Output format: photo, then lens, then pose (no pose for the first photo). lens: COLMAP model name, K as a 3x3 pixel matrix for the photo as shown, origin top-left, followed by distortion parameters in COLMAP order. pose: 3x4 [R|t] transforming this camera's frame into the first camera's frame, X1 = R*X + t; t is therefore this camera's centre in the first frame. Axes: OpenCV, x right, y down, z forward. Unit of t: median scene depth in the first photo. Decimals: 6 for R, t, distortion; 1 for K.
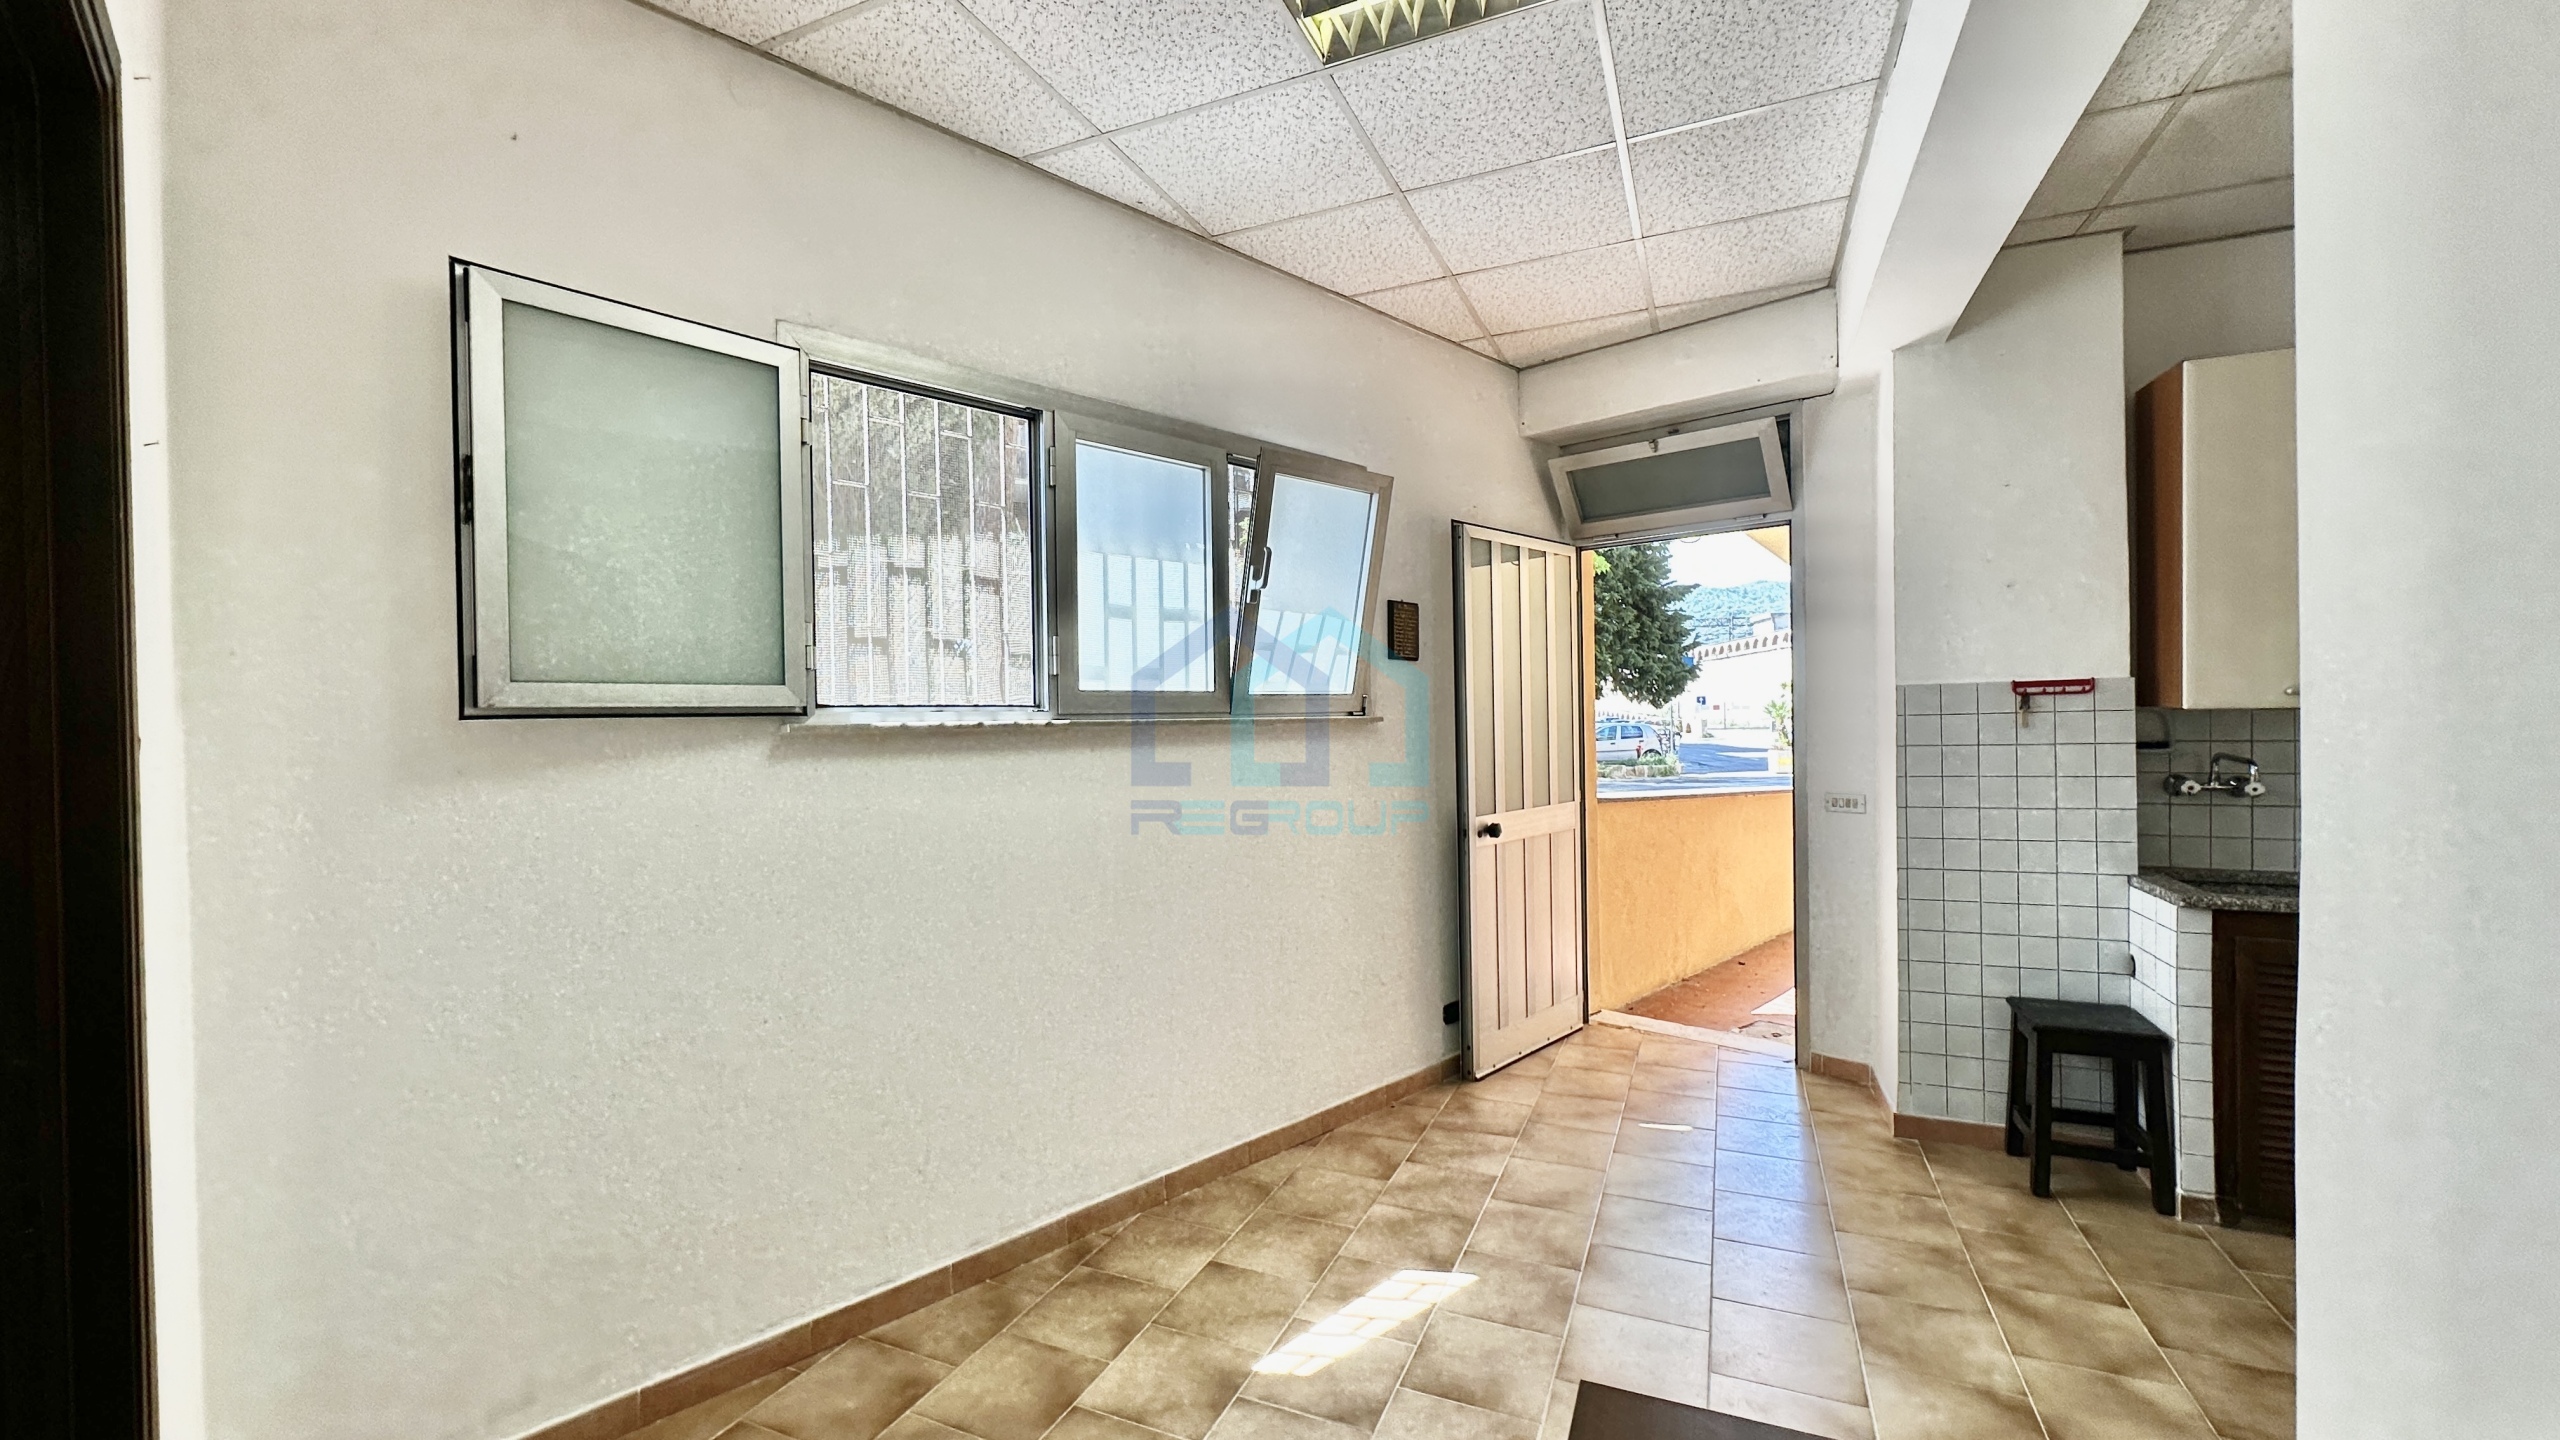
lens RADIAL K [[1017.7, 0, 1280.0], [0, 1017.7, 720.0], [0, 0, 1]] dist [-0.000623, -0.000605]
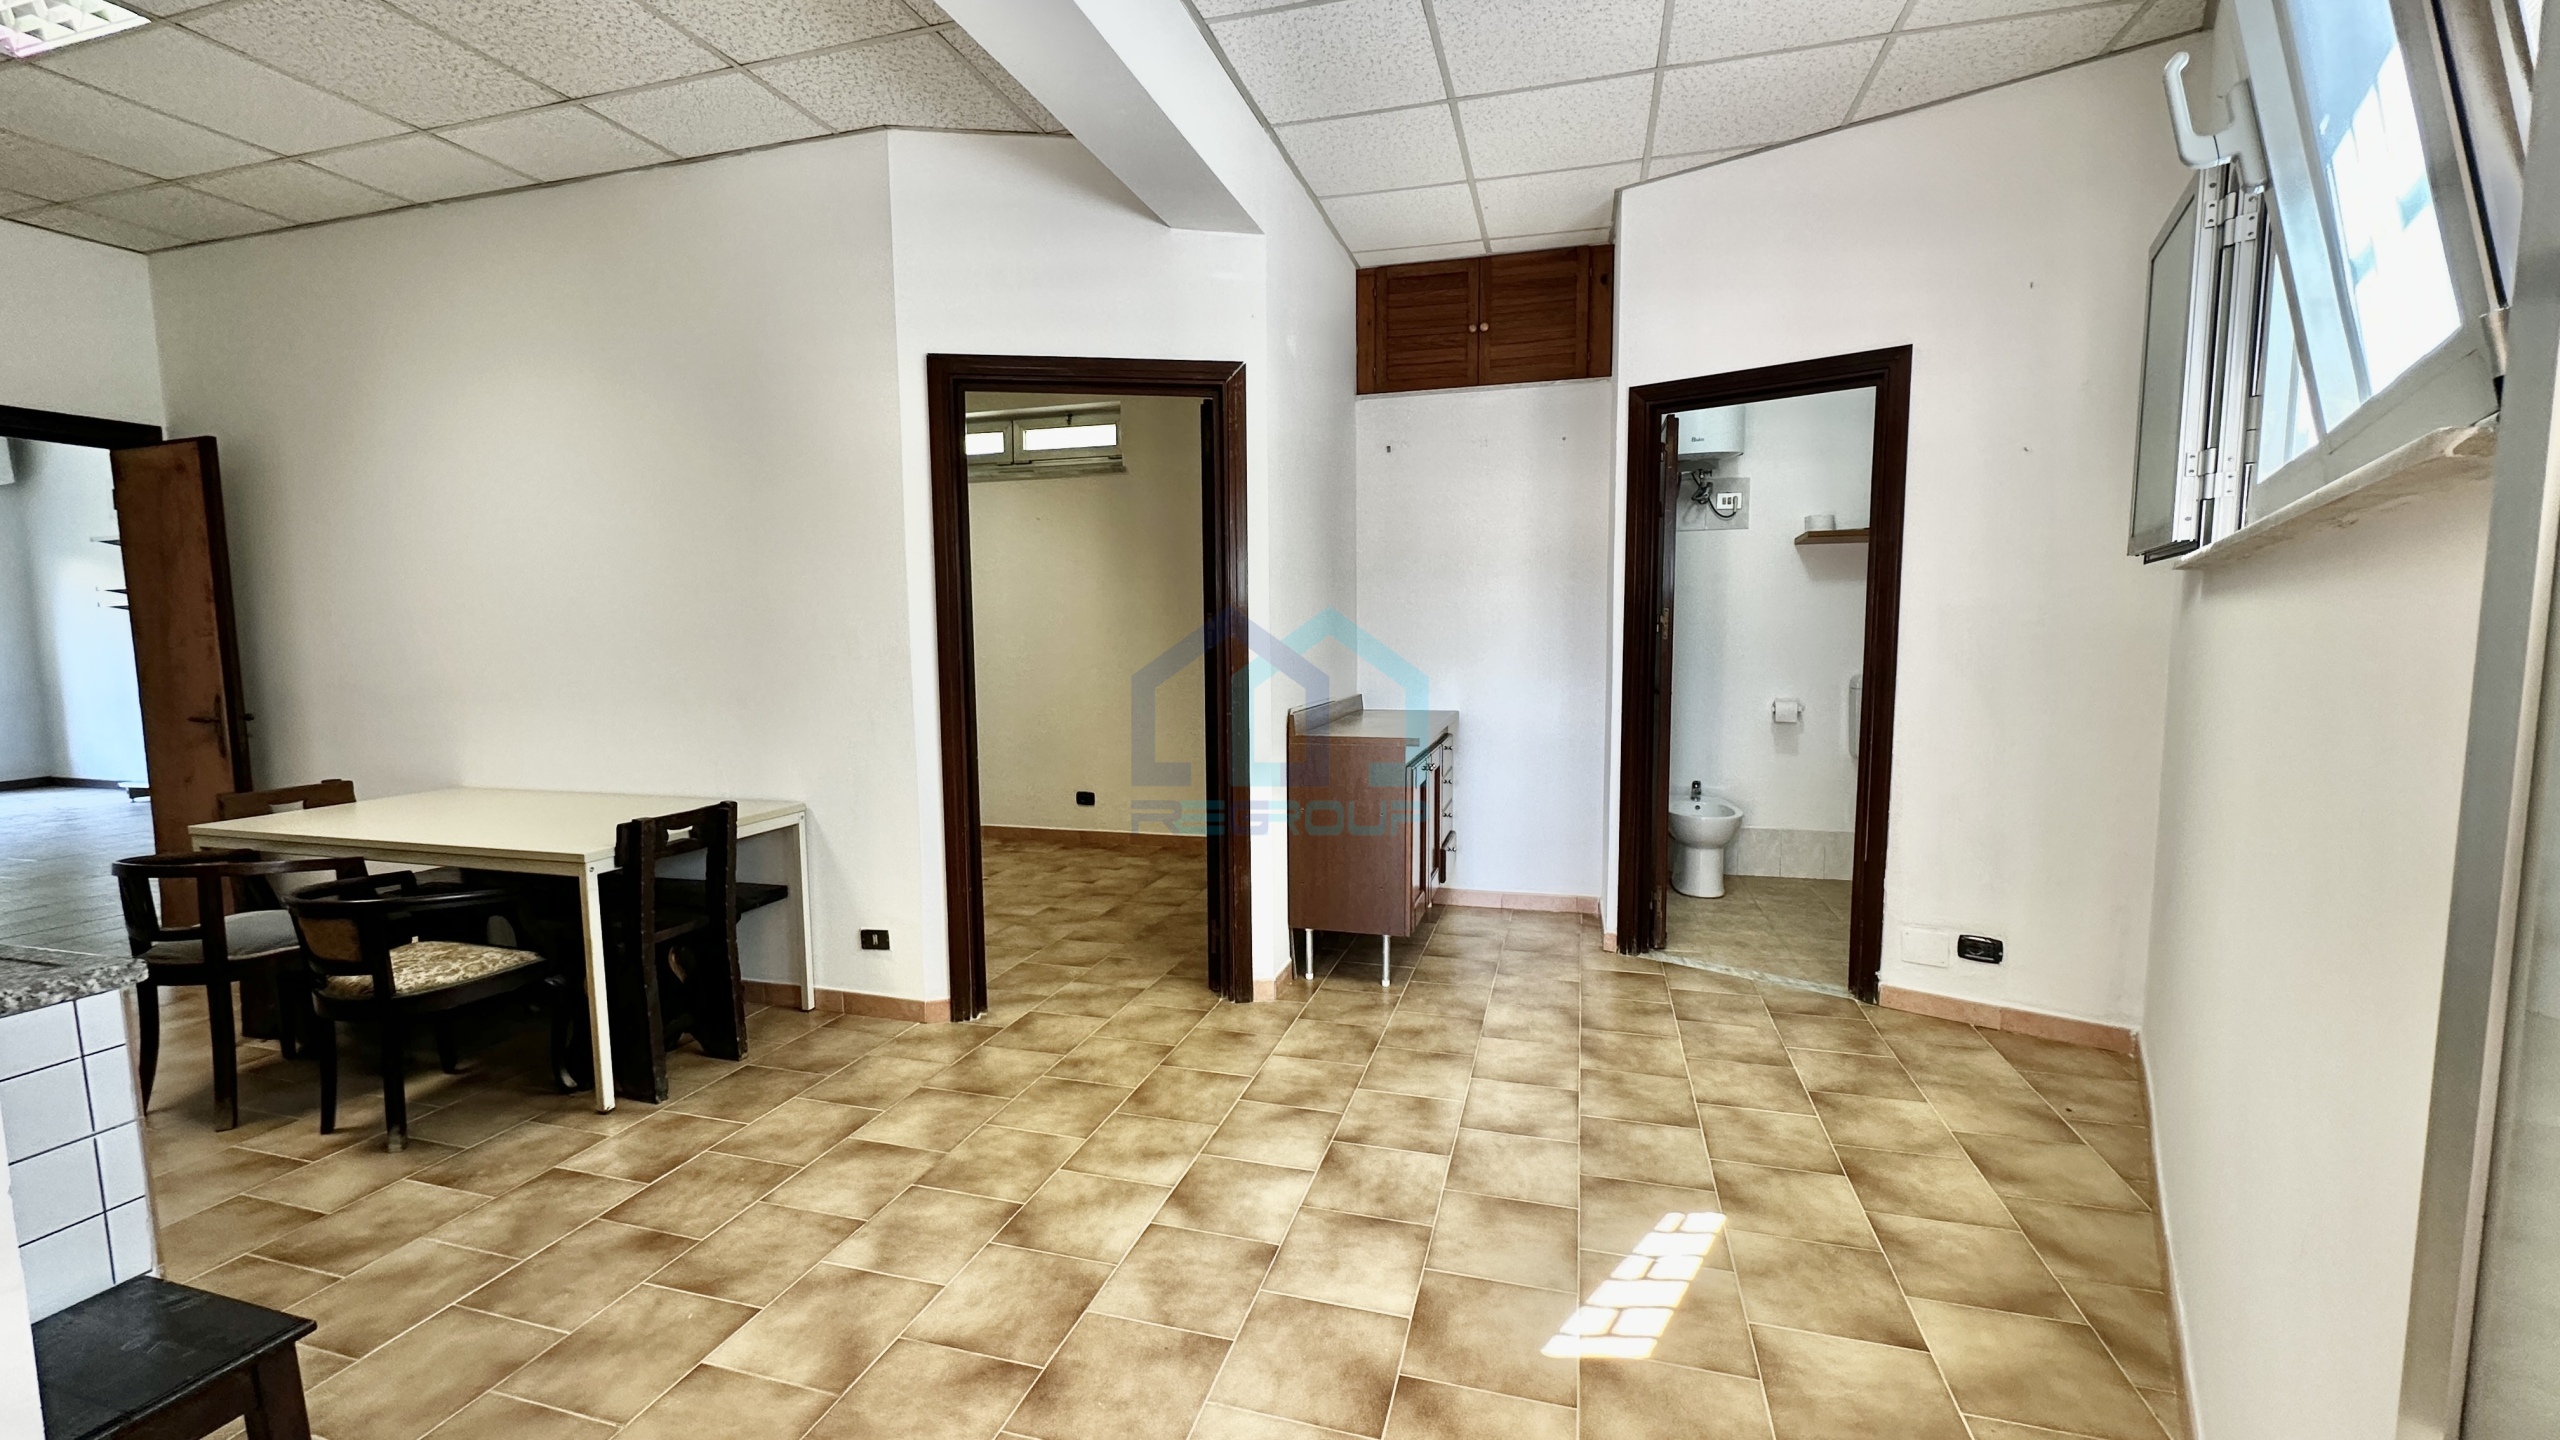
lens RADIAL K [[1017.7, 0, 1280.0], [0, 1017.7, 720.0], [0, 0, 1]] dist [-0.000623, -0.000605]
pose [[-0.991052, 0.039356, -0.127545, 0.380024], [0.026518, 0.994550, 0.100834, 0.025985], [0.130818, 0.096550, -0.986694, 1.384934]]
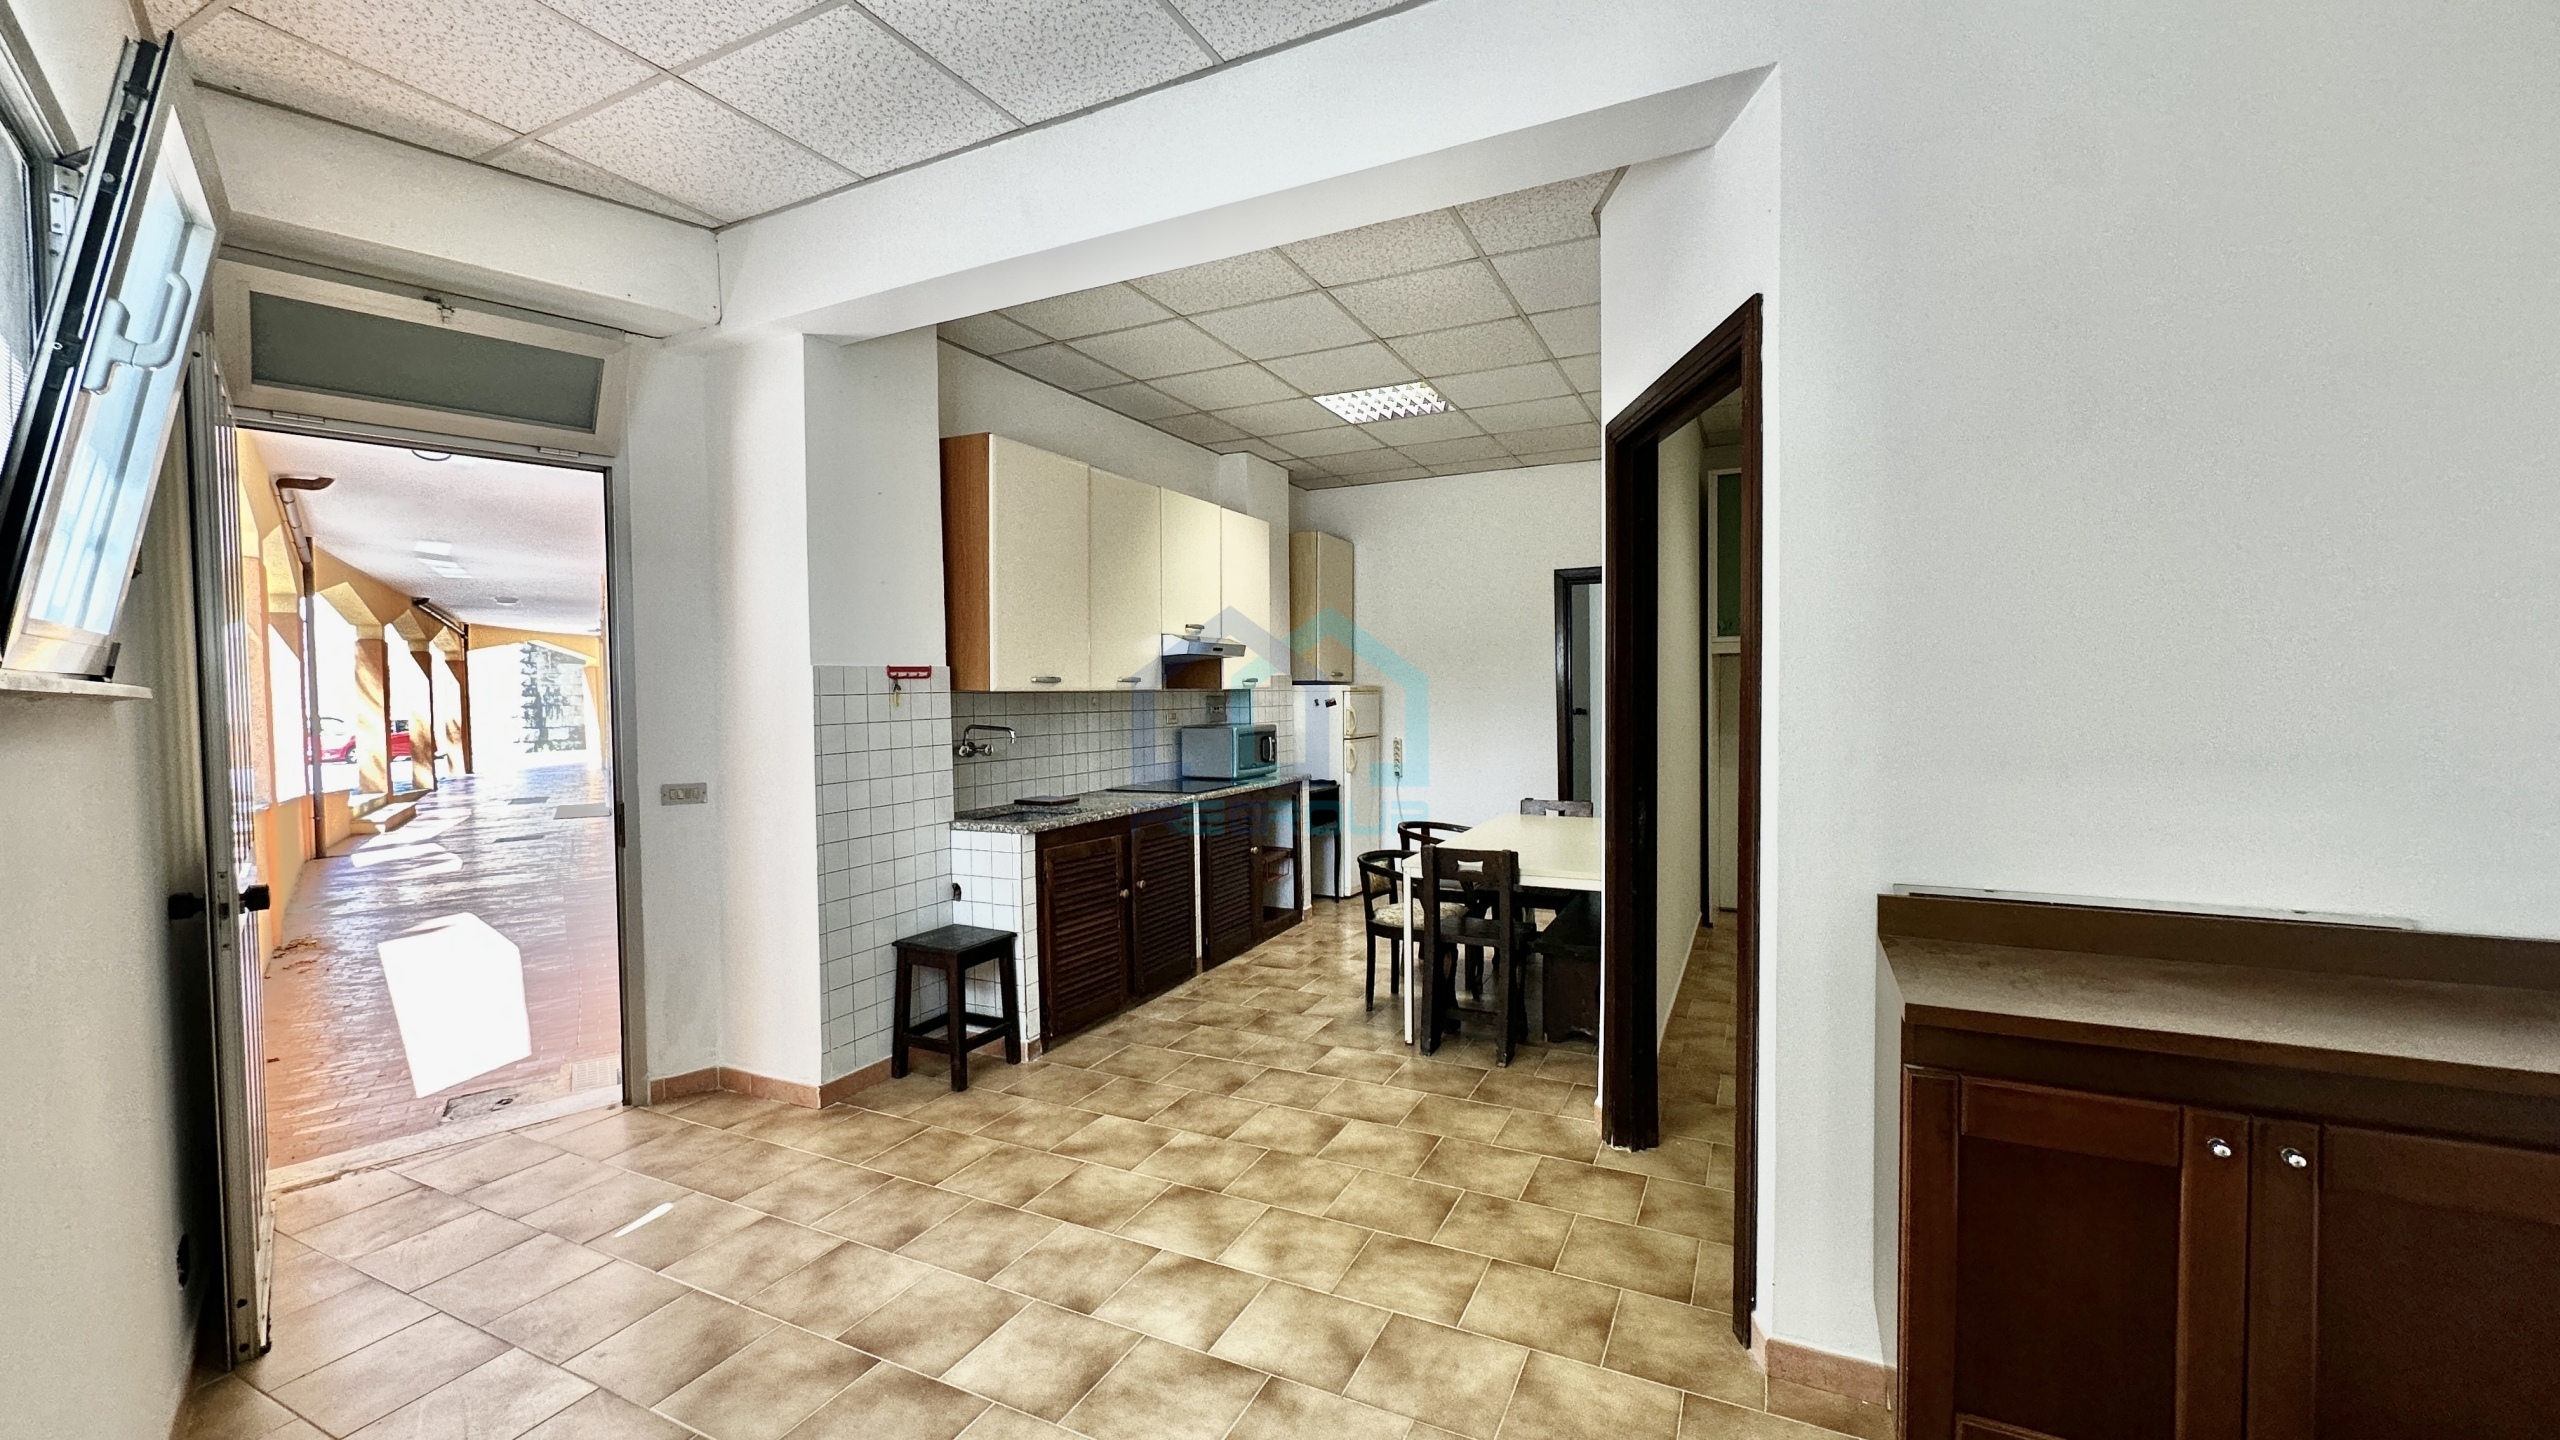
lens RADIAL K [[1017.7, 0, 1280.0], [0, 1017.7, 720.0], [0, 0, 1]] dist [-0.000623, -0.000605]
pose [[0.040578, -0.009751, 0.999129, -0.429435], [0.018179, 0.999794, 0.009019, 0.021644], [-0.999011, 0.017797, 0.040747, 0.543076]]
